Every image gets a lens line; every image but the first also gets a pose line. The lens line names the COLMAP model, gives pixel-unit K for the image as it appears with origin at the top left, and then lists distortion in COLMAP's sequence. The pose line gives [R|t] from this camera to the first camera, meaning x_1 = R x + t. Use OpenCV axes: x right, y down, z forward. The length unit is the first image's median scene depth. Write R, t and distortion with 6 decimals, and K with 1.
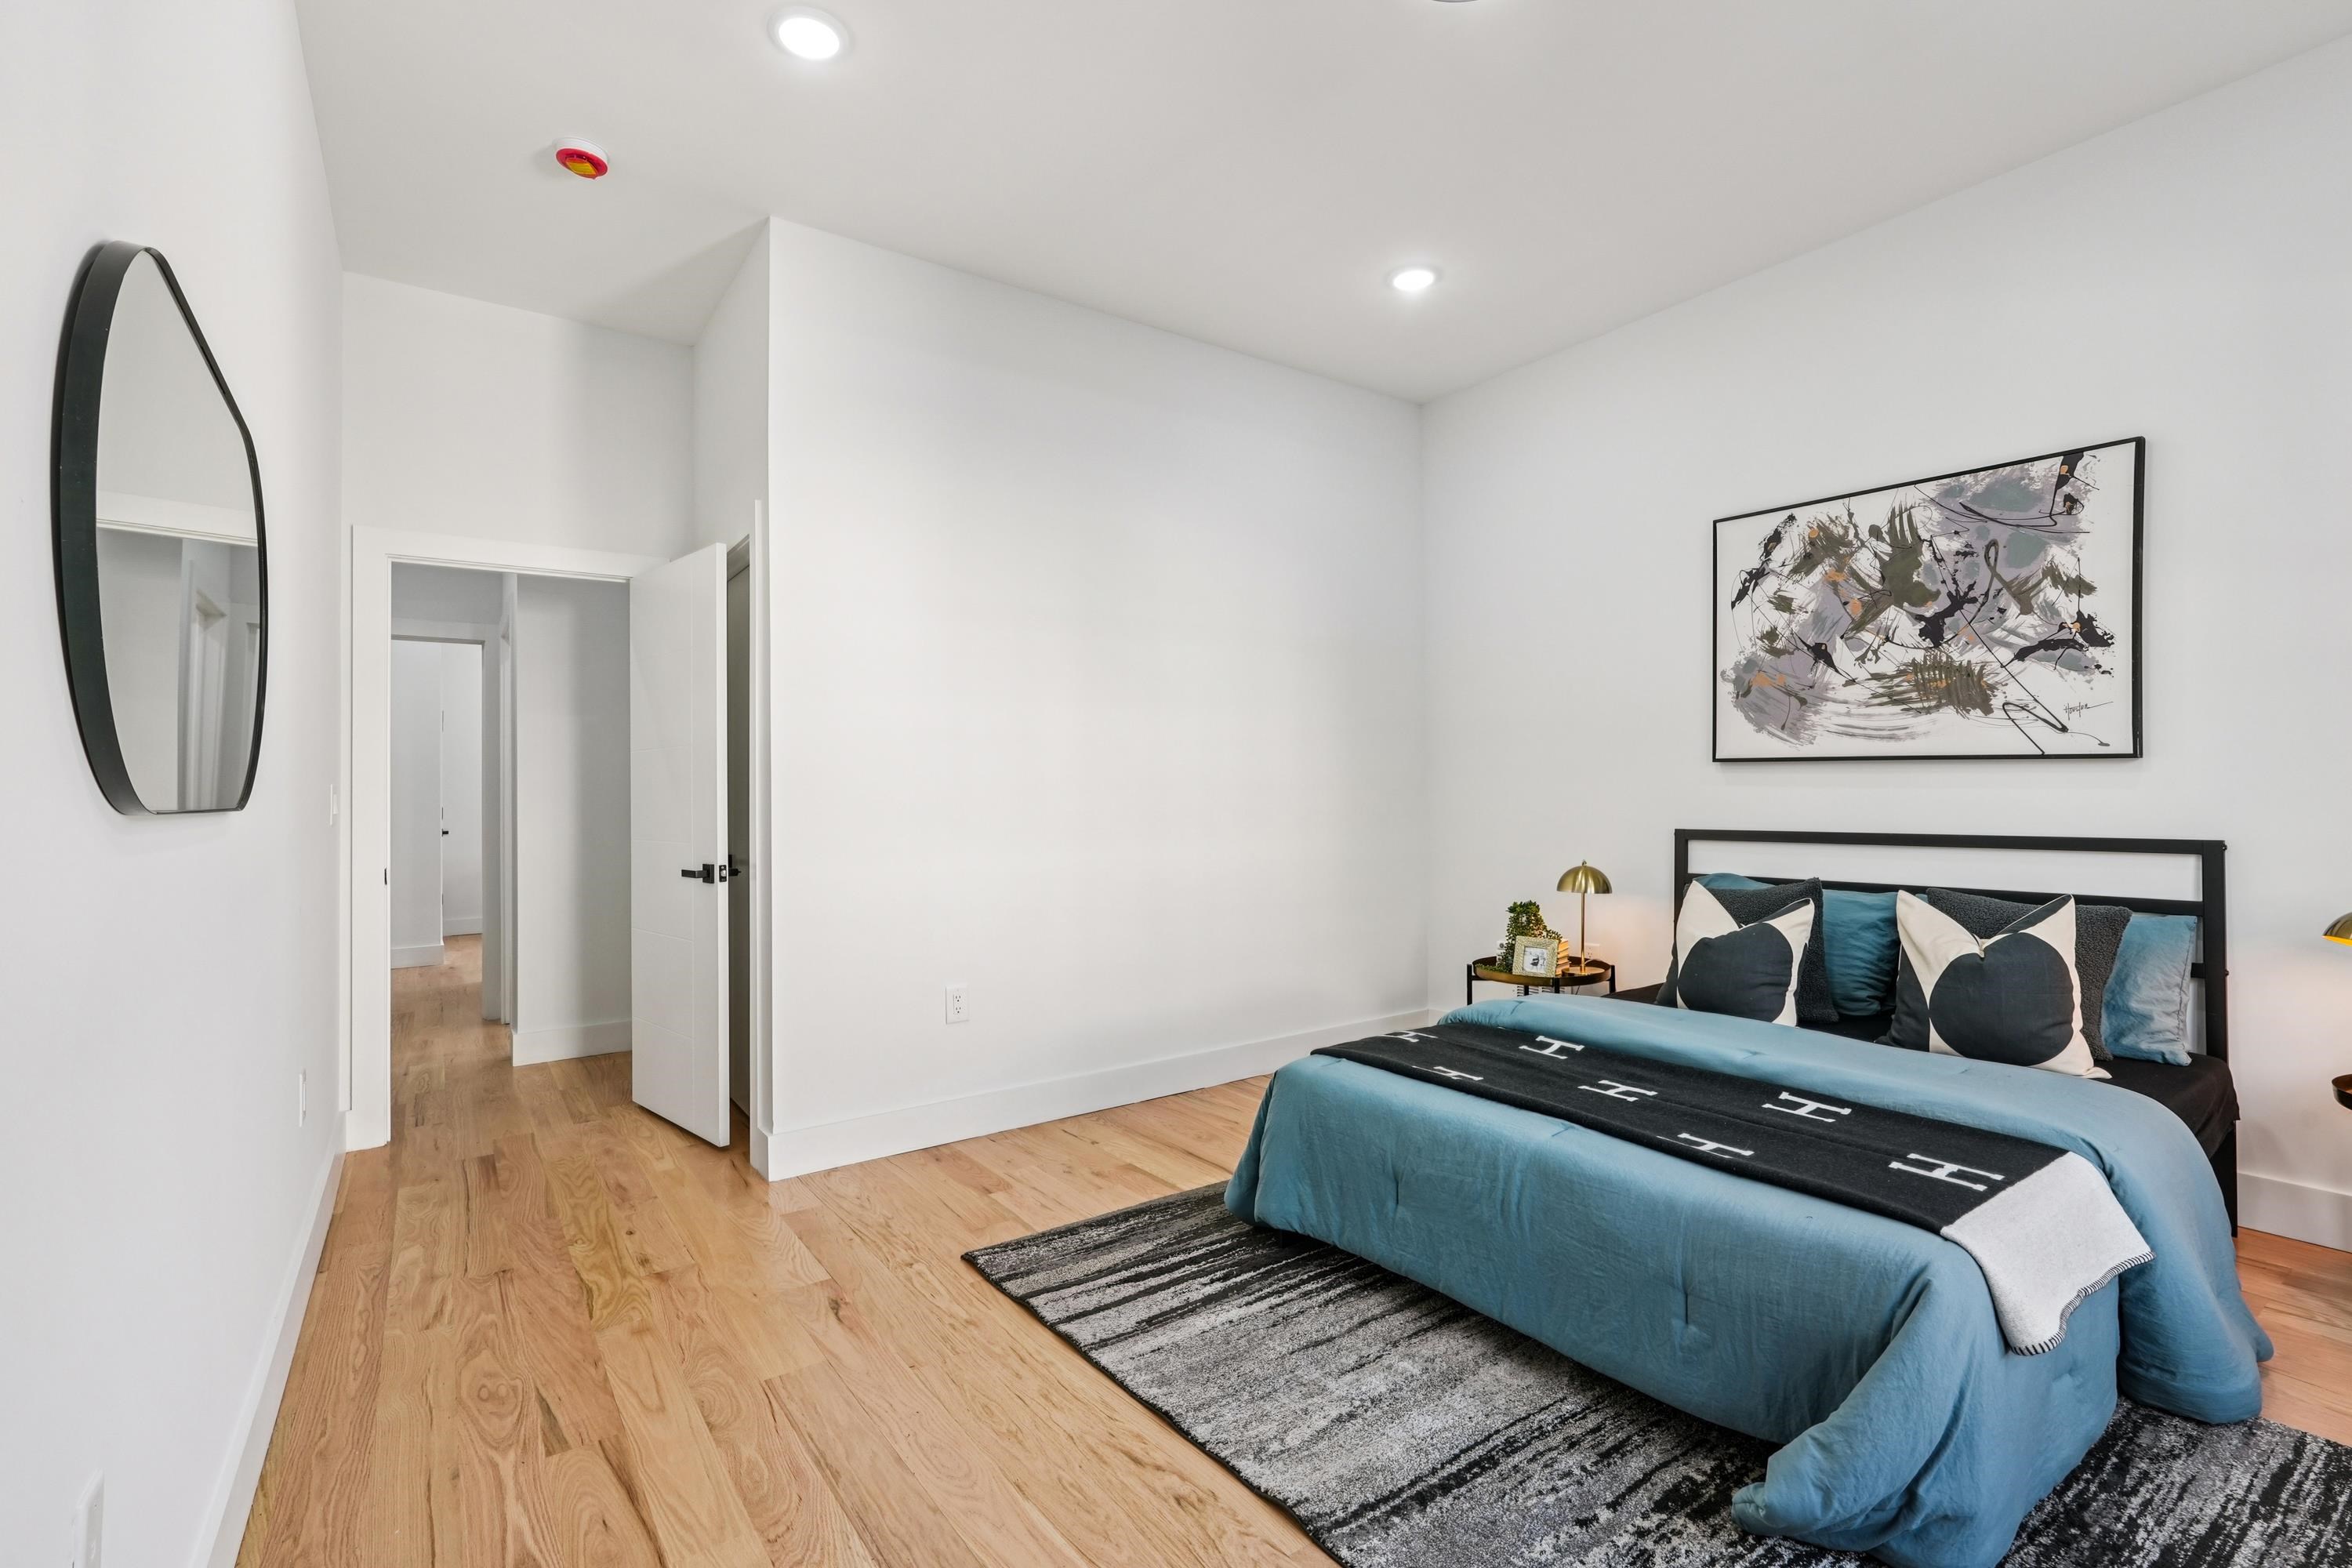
lens RADIAL K [[1038.4, 0, 1189.7], [0, 1038.4, 778.5], [0, 0, 1]] dist [-0.014714, 0.006718]
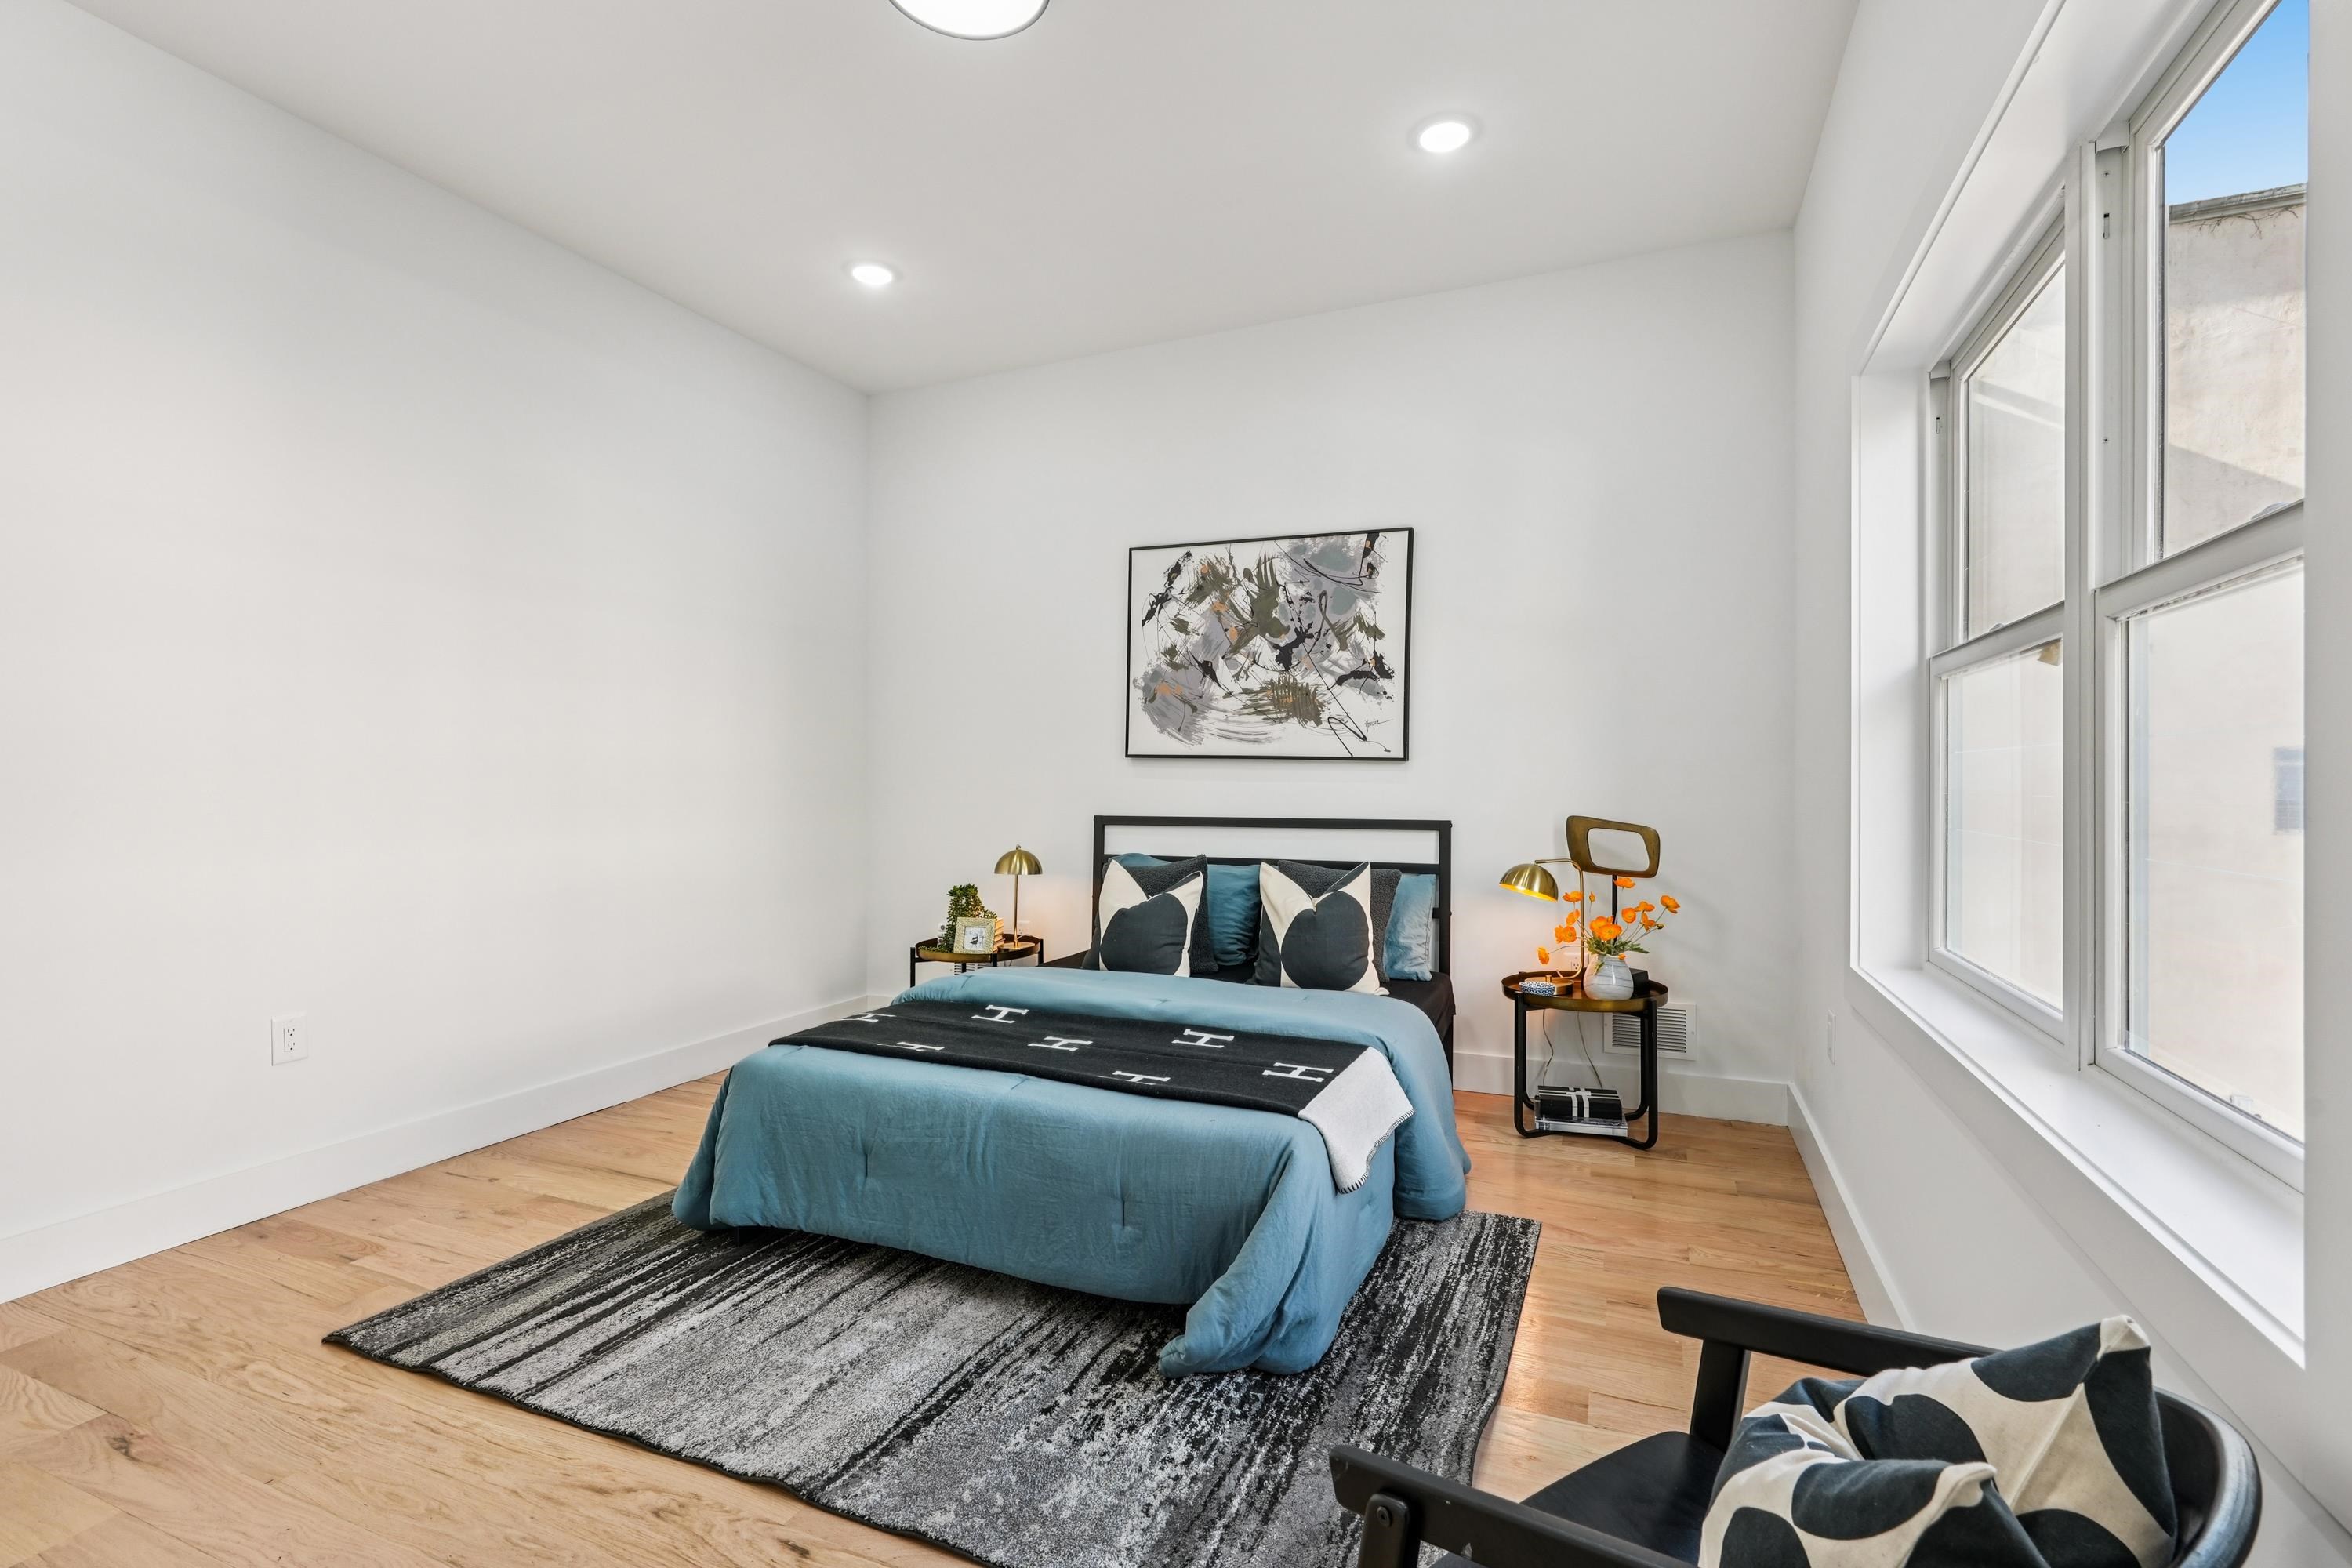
lens RADIAL K [[1038.4, 0, 1169.5], [0, 1038.4, 783.5], [0, 0, 1]] dist [-0.014714, 0.006718]
pose [[0.862225, 0.008653, 0.506451, -0.051778], [-0.016178, 0.999814, 0.010461, 0.000302], [-0.506267, -0.017213, 0.862205, -0.033614]]
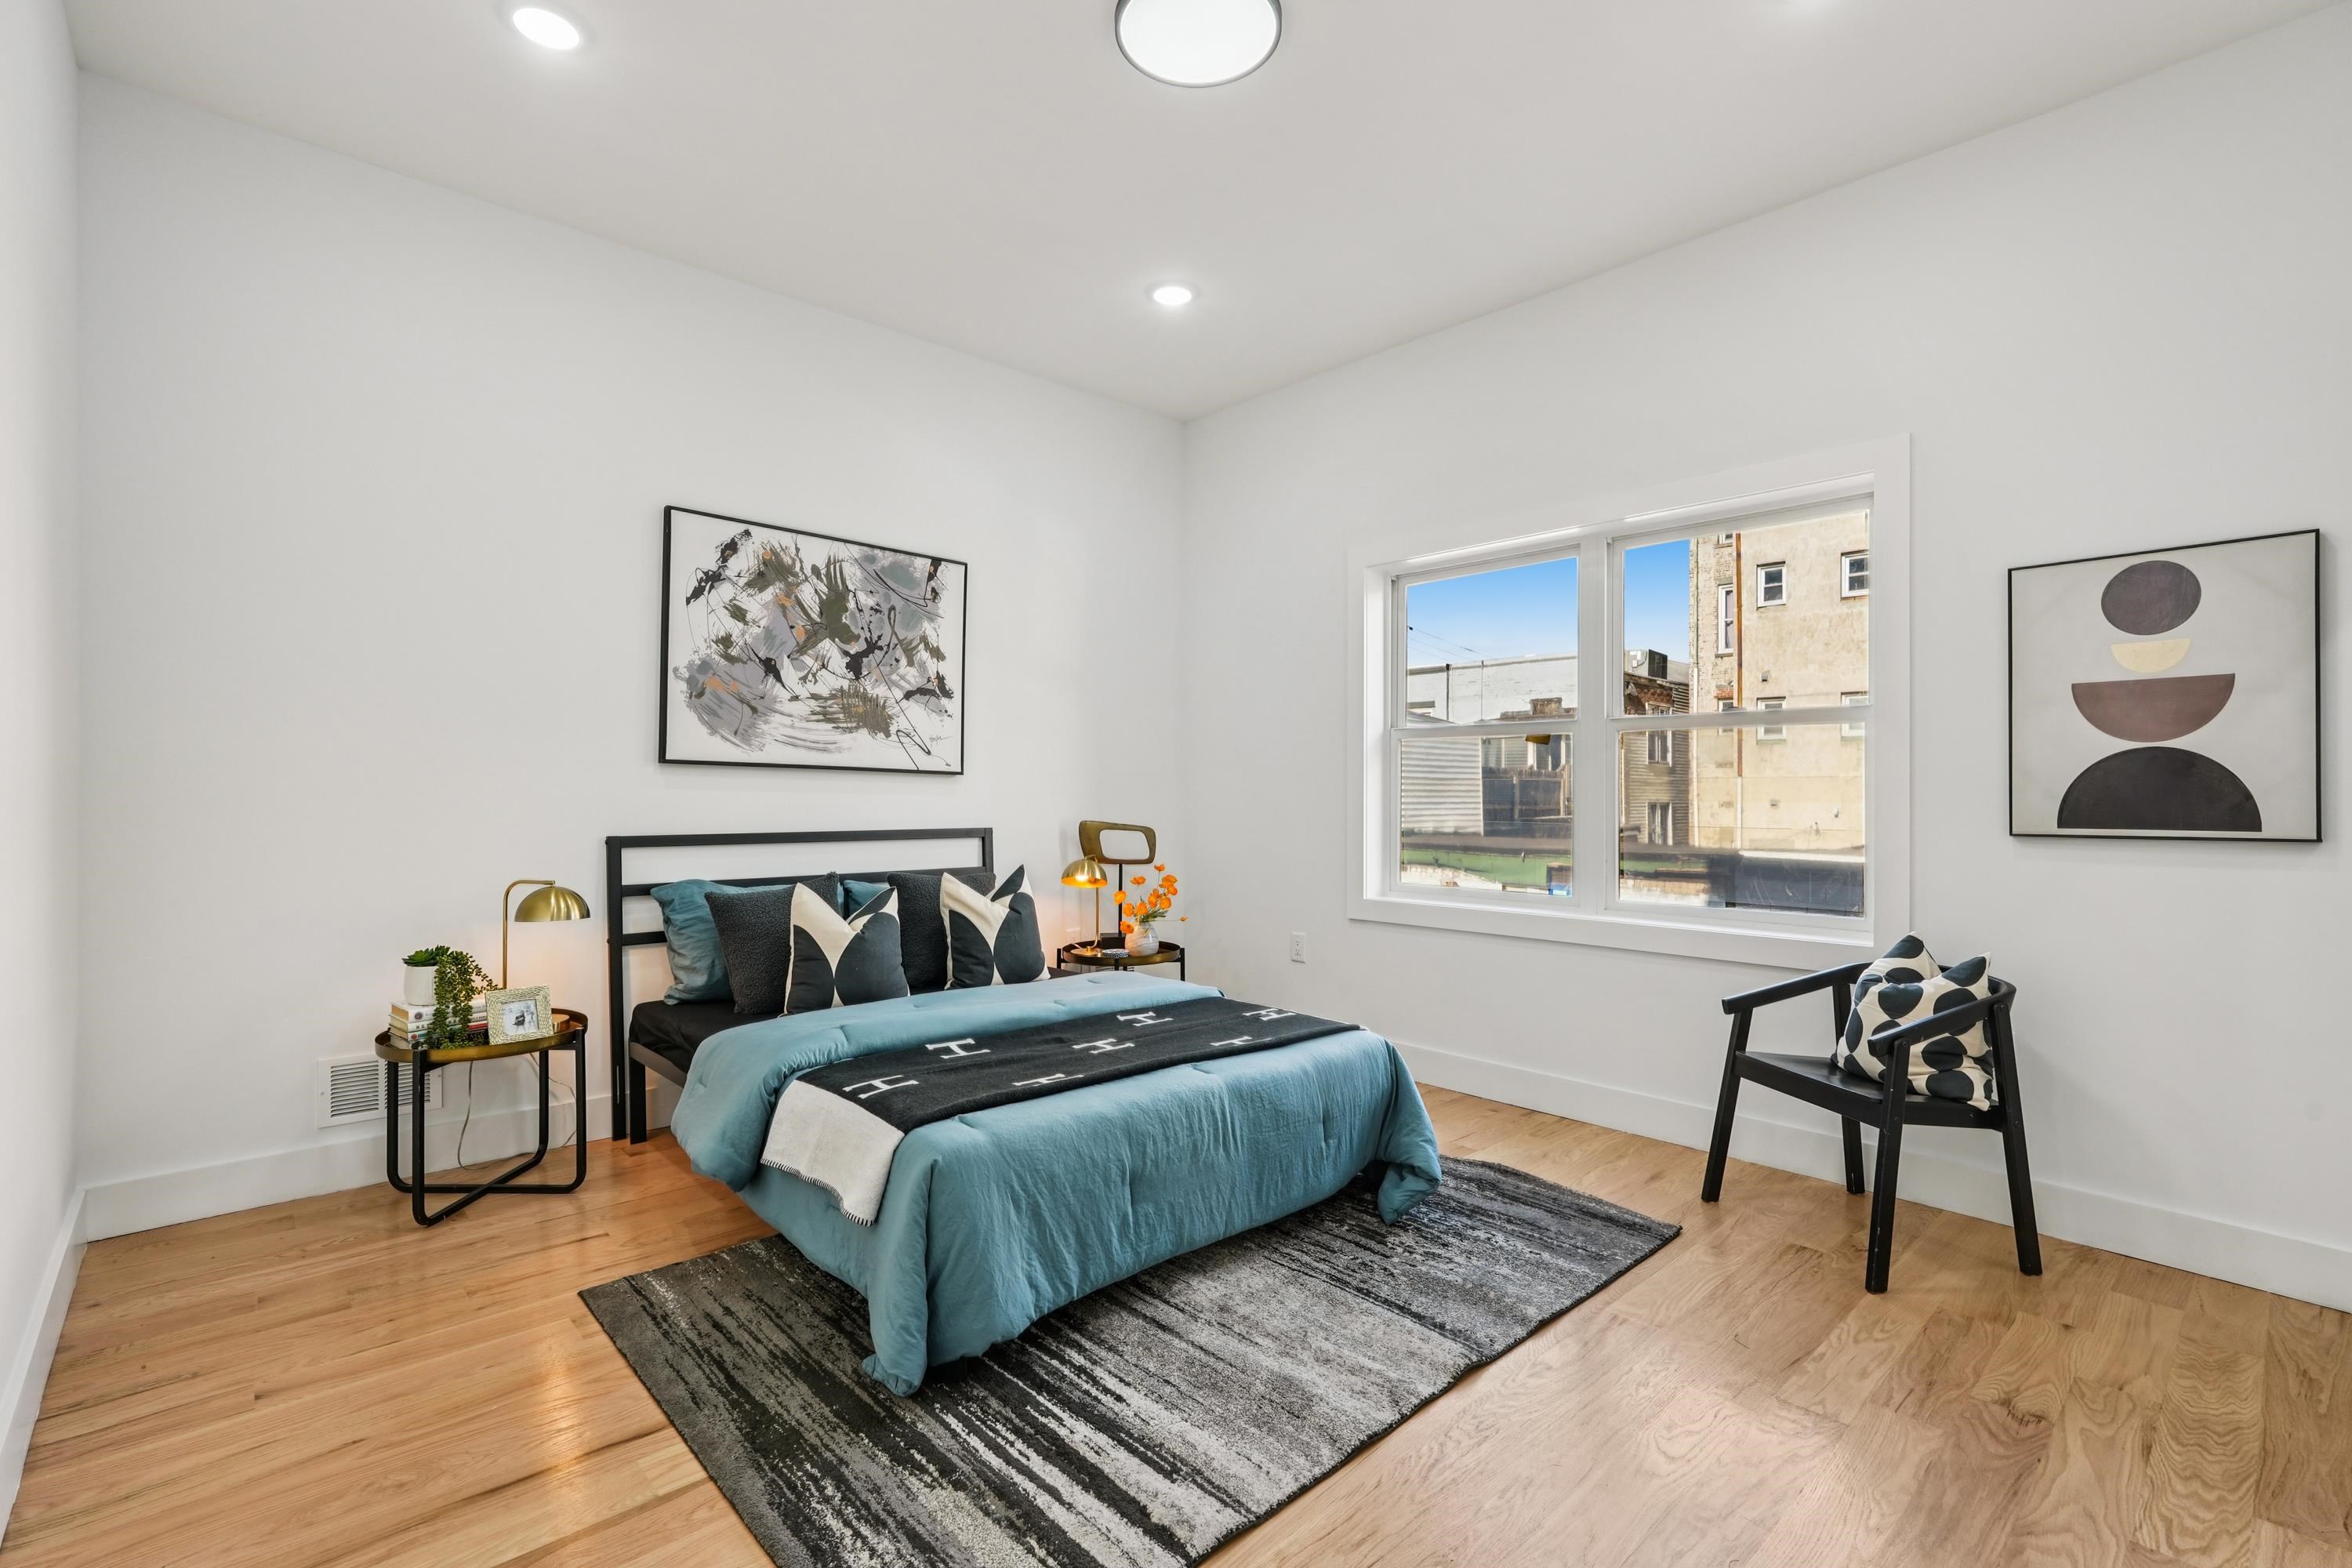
lens RADIAL K [[1038.4, 0, 1184.2], [0, 1038.4, 794.1], [0, 0, 1]] dist [-0.014714, 0.006718]
pose [[-0.095328, 0.011170, 0.995383, -0.615854], [-0.015755, 0.999795, -0.012729, 0.021972], [-0.995321, -0.016895, -0.095133, 0.811690]]
